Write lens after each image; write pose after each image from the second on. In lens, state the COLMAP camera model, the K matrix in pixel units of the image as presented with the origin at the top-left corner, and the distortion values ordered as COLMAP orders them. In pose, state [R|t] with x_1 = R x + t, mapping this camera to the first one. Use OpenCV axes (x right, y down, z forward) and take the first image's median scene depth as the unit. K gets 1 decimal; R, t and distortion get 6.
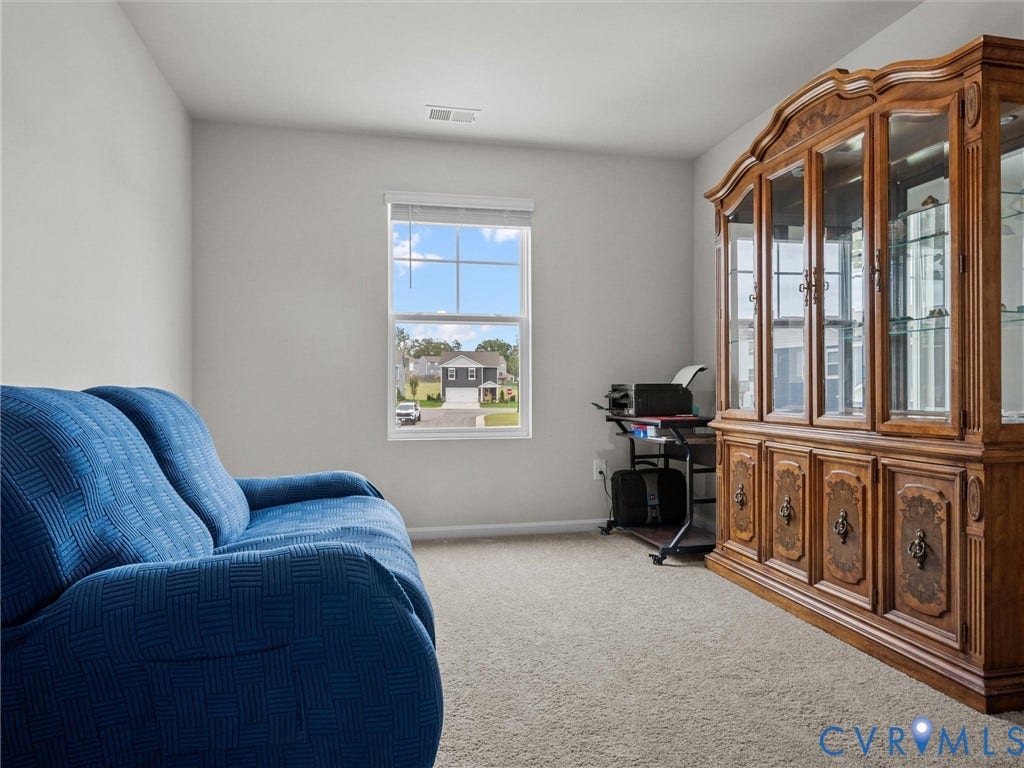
lens RADIAL K [[694.5, 0, 512.0], [0, 694.5, 384.0], [0, 0, 1]] dist [0.040374, -0.051387]
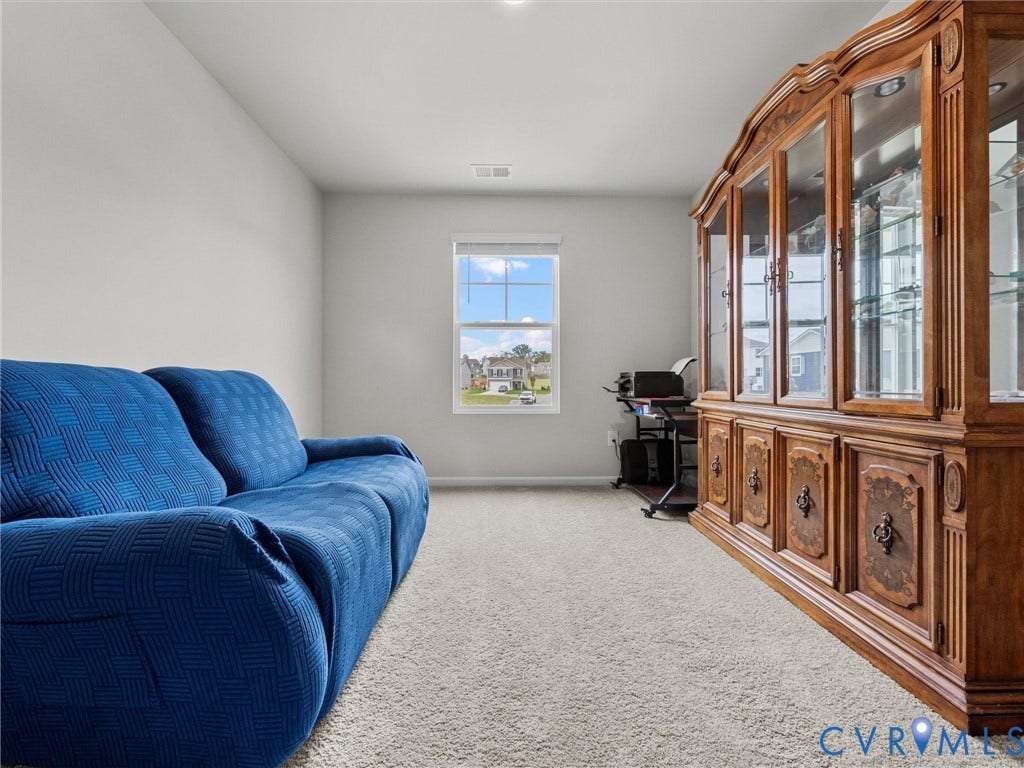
lens RADIAL K [[436.8, 0, 510.4], [0, 436.8, 380.4], [0, 0, 1]] dist [0.012954, -0.008121]
pose [[0.979170, 0.001419, -0.203035, 0.174066], [-0.001270, 0.999999, 0.000866, 0.022805], [0.203036, -0.000590, 0.979171, 0.265794]]
